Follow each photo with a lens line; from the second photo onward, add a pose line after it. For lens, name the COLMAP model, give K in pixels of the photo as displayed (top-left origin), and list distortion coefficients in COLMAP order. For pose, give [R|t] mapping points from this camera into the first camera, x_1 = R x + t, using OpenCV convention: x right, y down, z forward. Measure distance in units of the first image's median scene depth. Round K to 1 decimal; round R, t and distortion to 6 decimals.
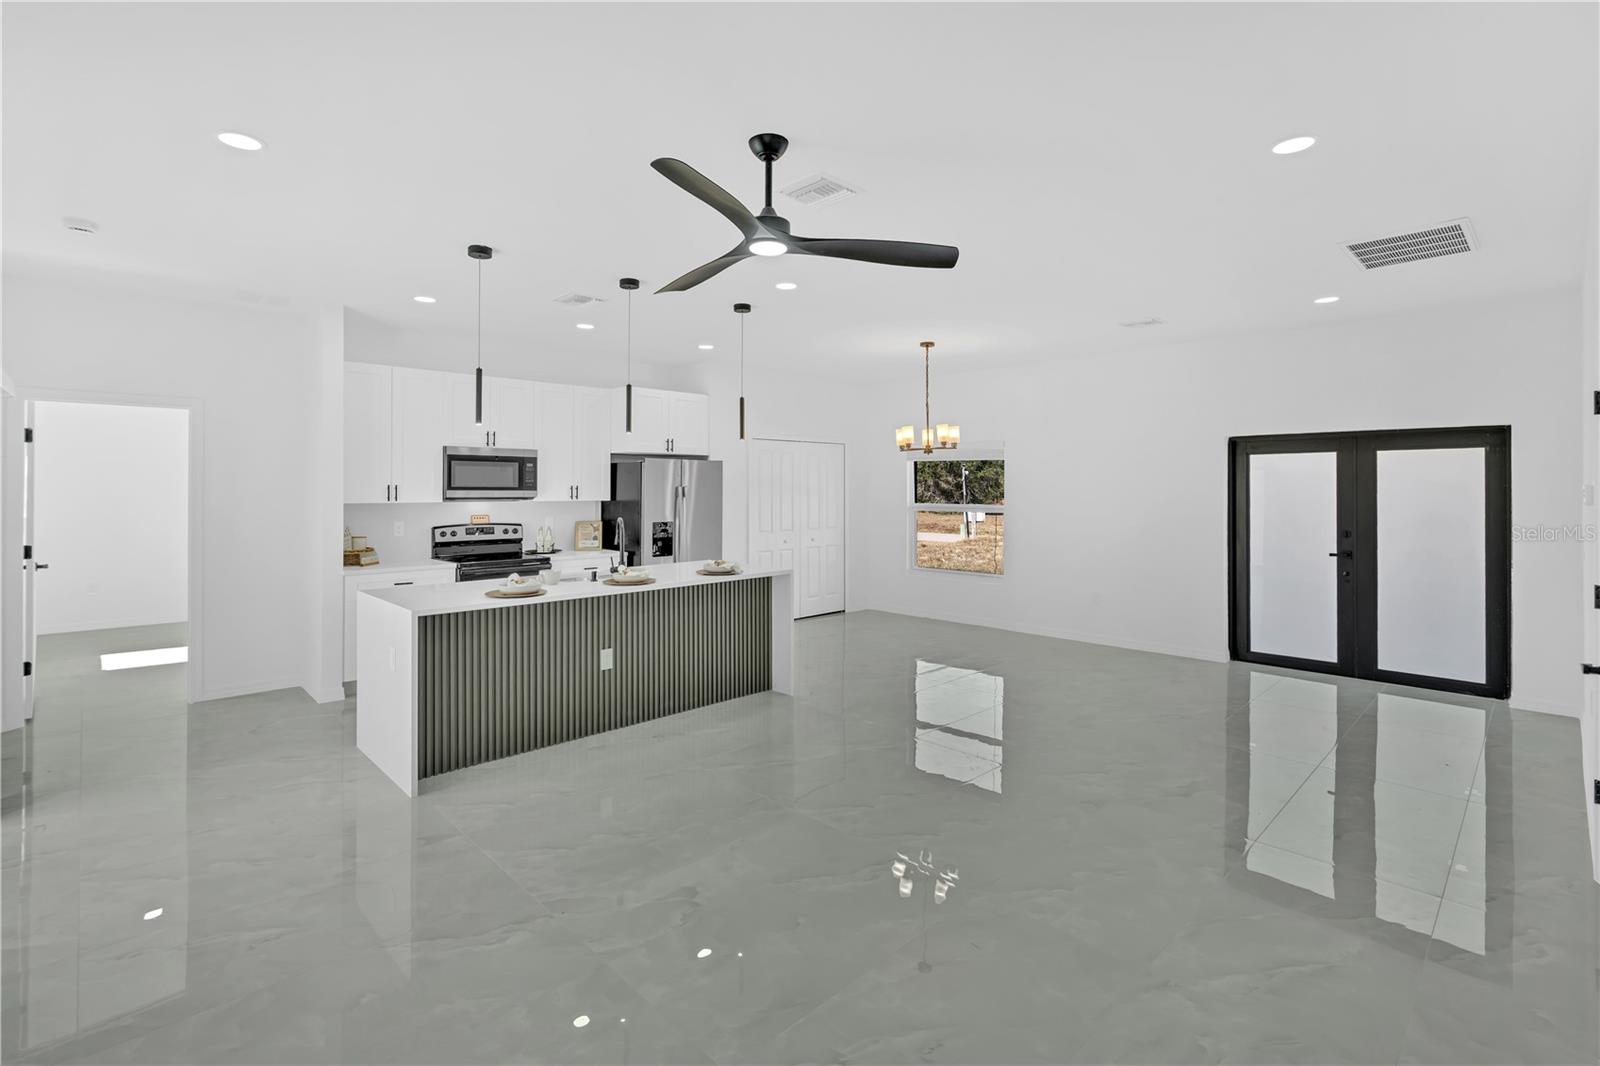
lens RADIAL K [[733.7, 0, 796.2], [0, 733.7, 493.0], [0, 0, 1]] dist [-0.001544, -0.000052]
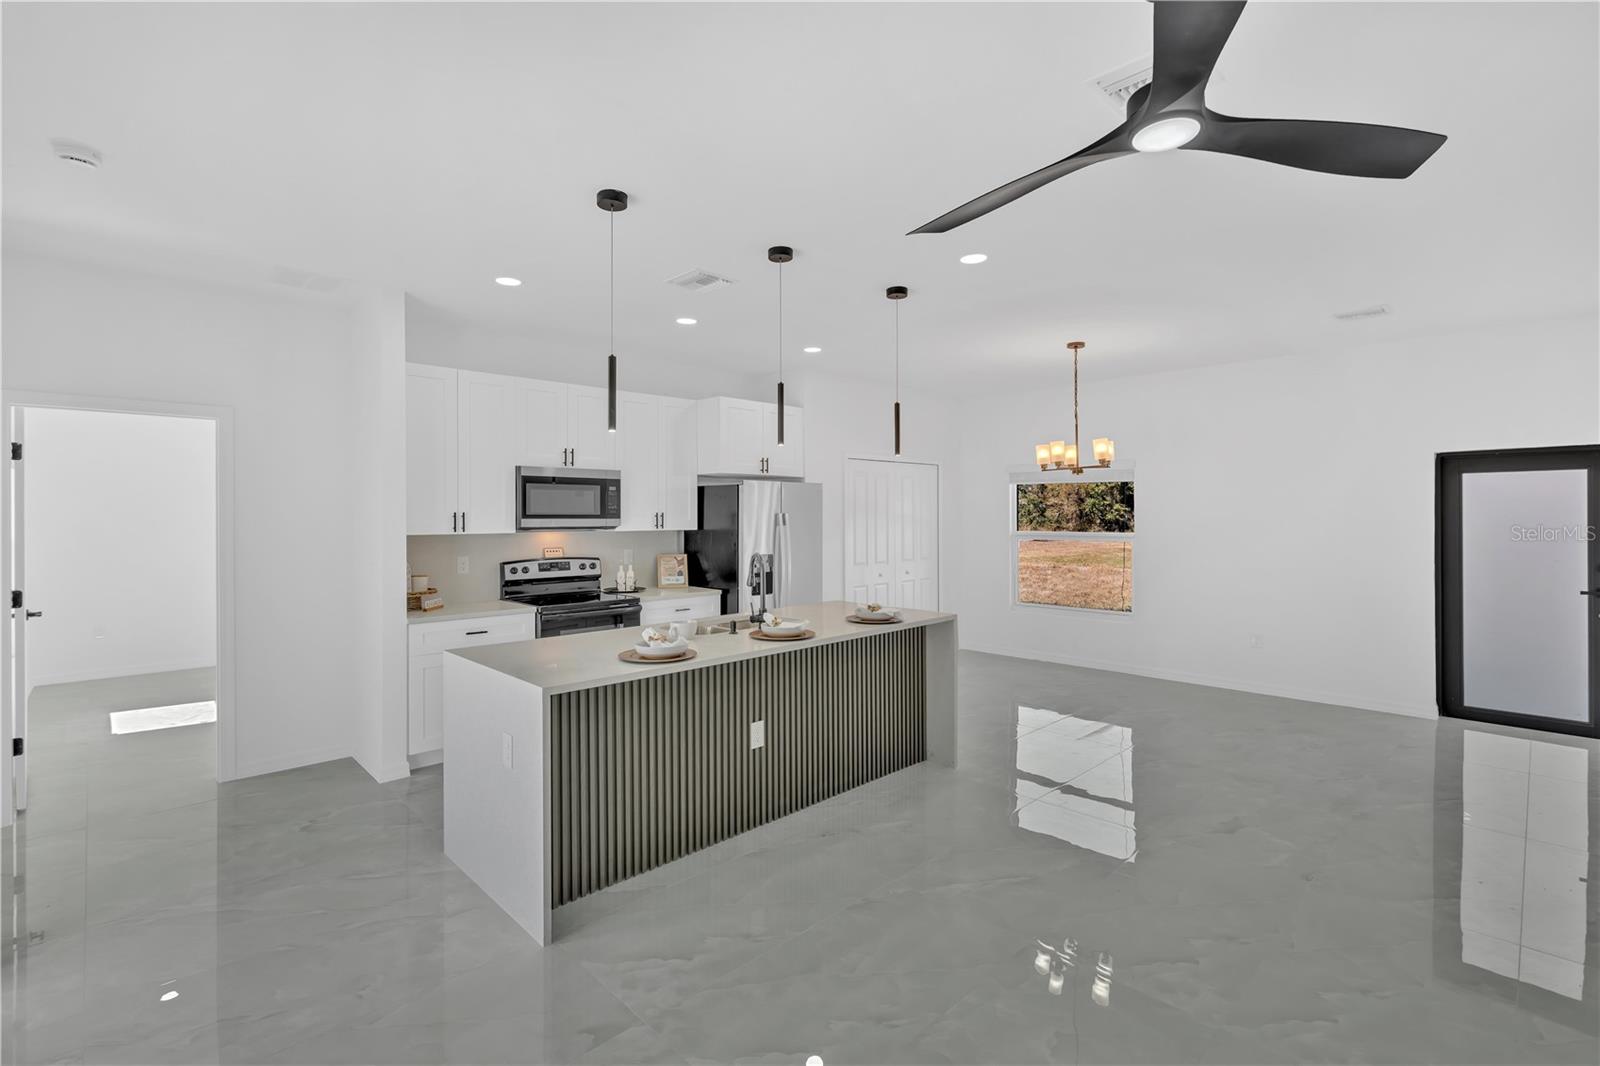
lens RADIAL K [[727.2, 0, 789.9], [0, 727.2, 523.2], [0, 0, 1]] dist [-0.003207, 0.001078]
pose [[0.999988, -0.003091, -0.003869, -0.160004], [0.003113, 0.999979, 0.005683, -0.002178], [0.003851, -0.005695, 0.999976, 0.166428]]
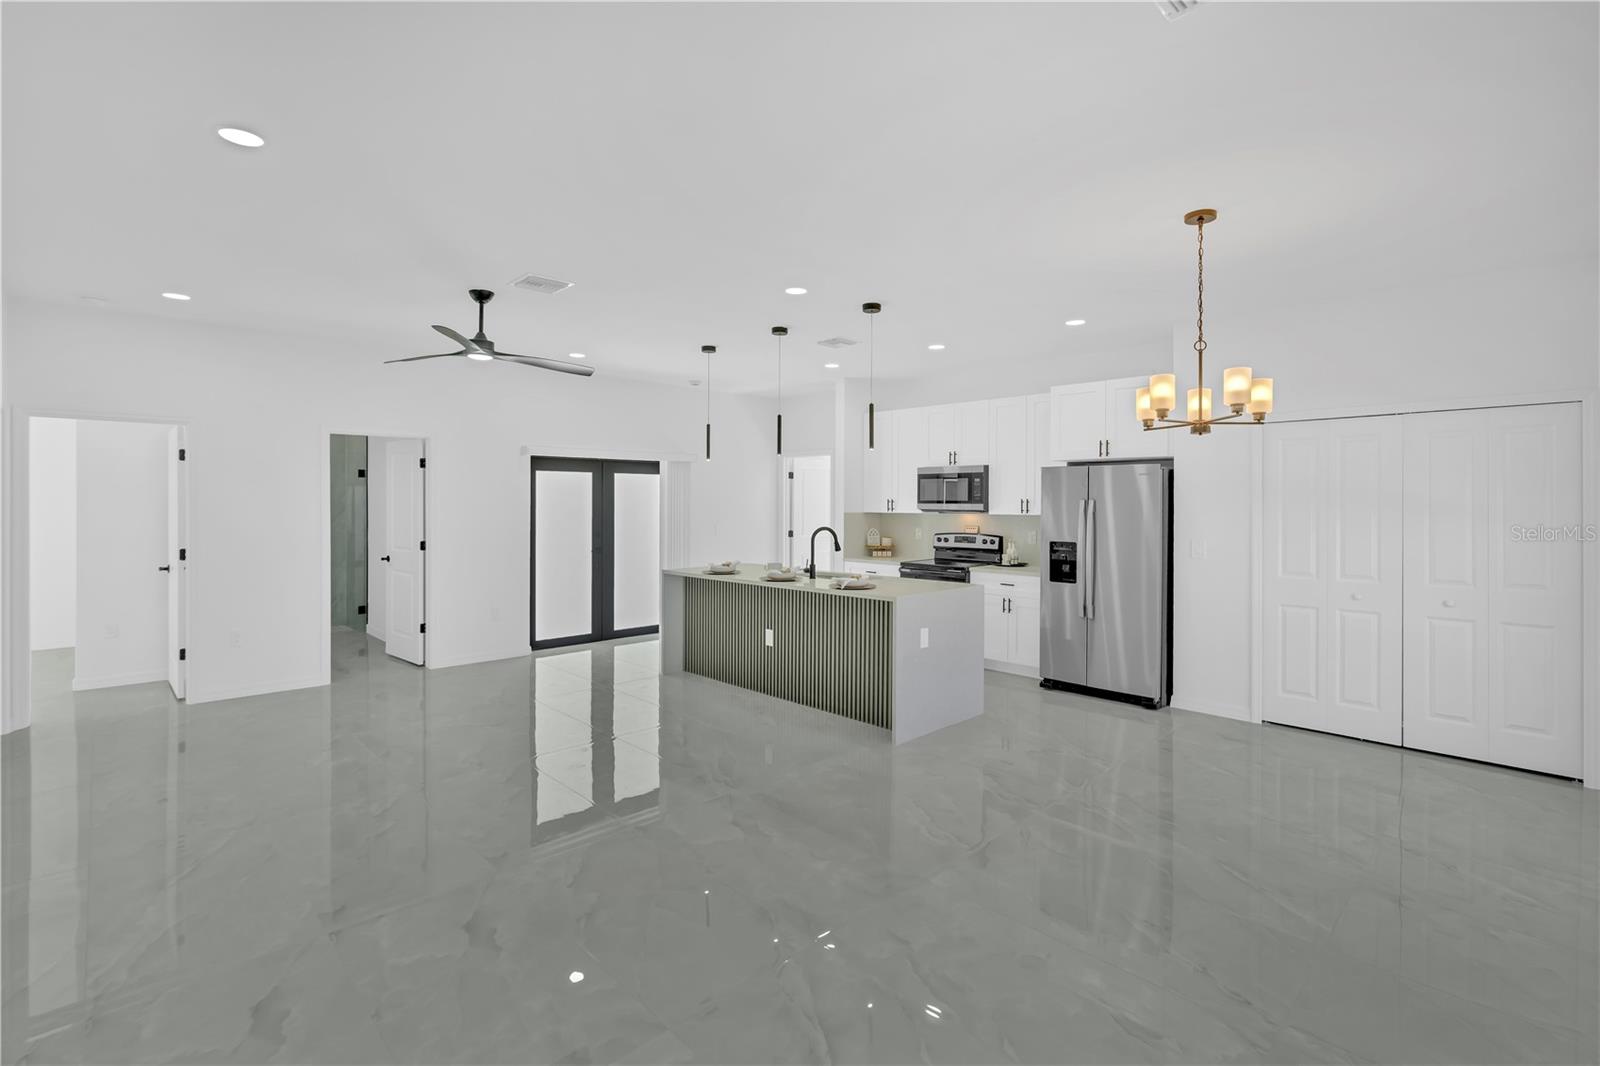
lens RADIAL K [[733.7, 0, 802.6], [0, 733.7, 513.7], [0, 0, 1]] dist [-0.001544, -0.000052]
pose [[-0.005921, 0.015088, -0.999869, 0.722605], [-0.007660, 0.999856, 0.015134, -0.003438], [0.999953, 0.007748, -0.005804, 0.774160]]
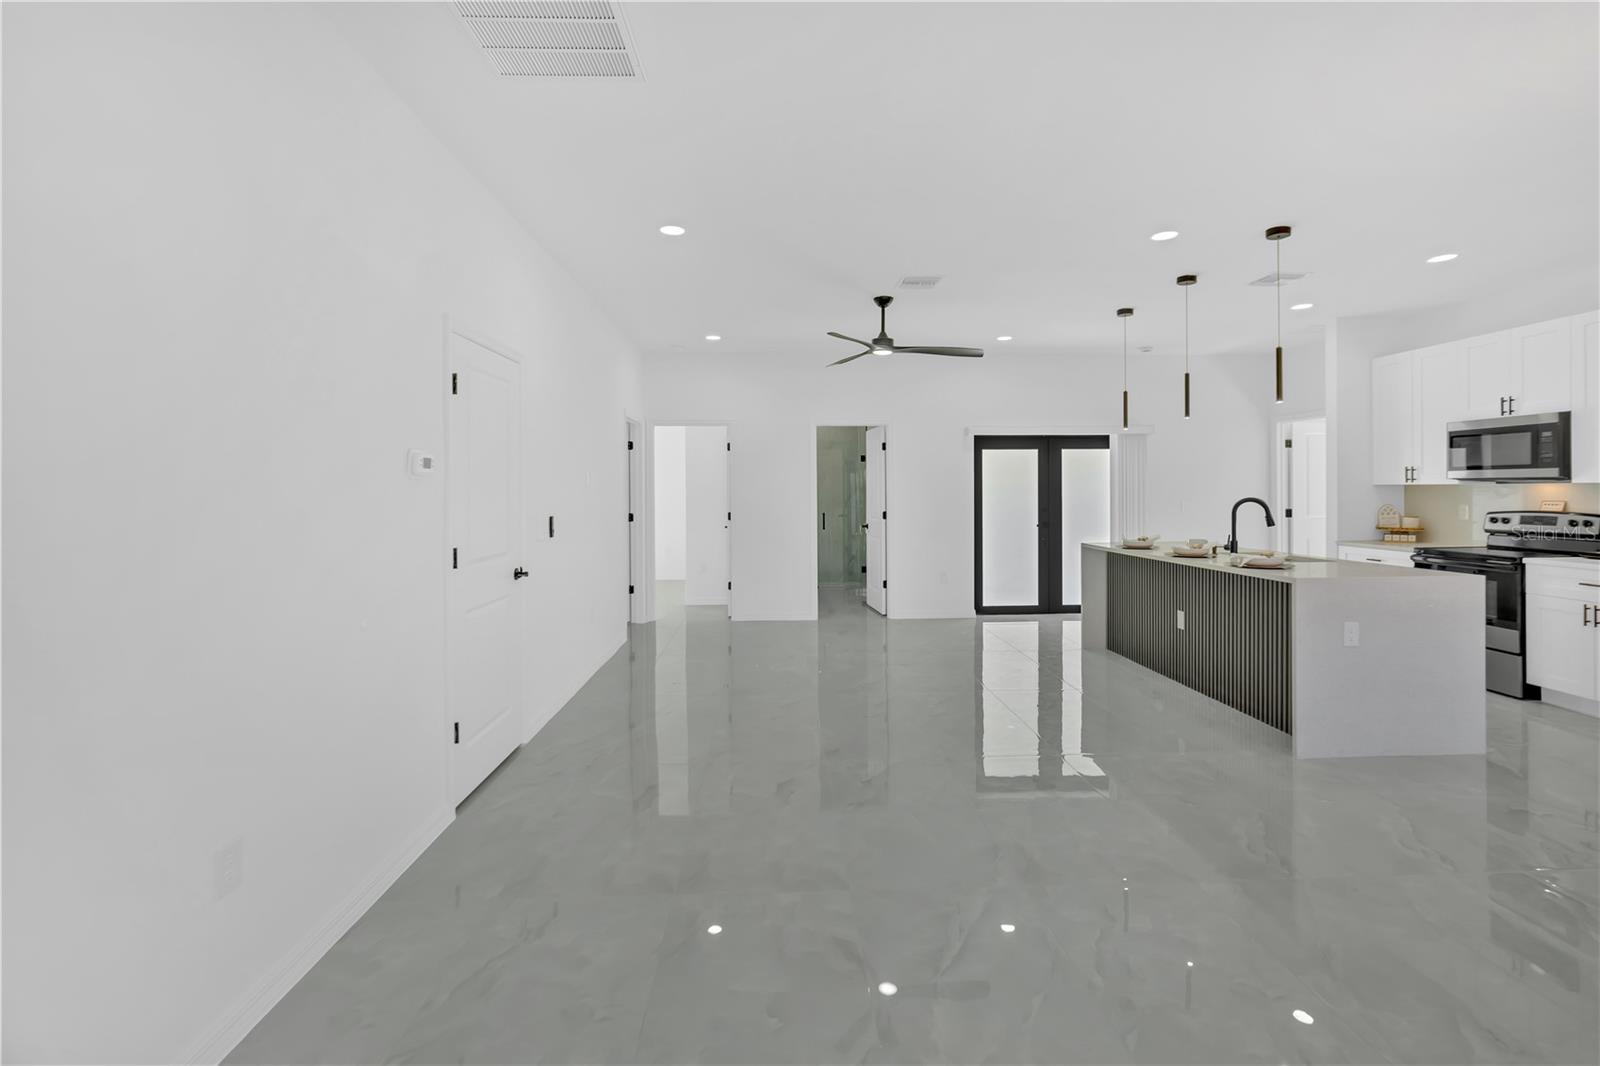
lens RADIAL K [[733.7, 0, 797.5], [0, 733.7, 490.0], [0, 0, 1]] dist [-0.001544, -0.000052]
pose [[-0.671938, 0.003668, -0.740598, 0.710144], [0.002005, 0.999993, 0.003133, 0.015232], [0.740604, 0.000620, -0.671941, 0.962679]]
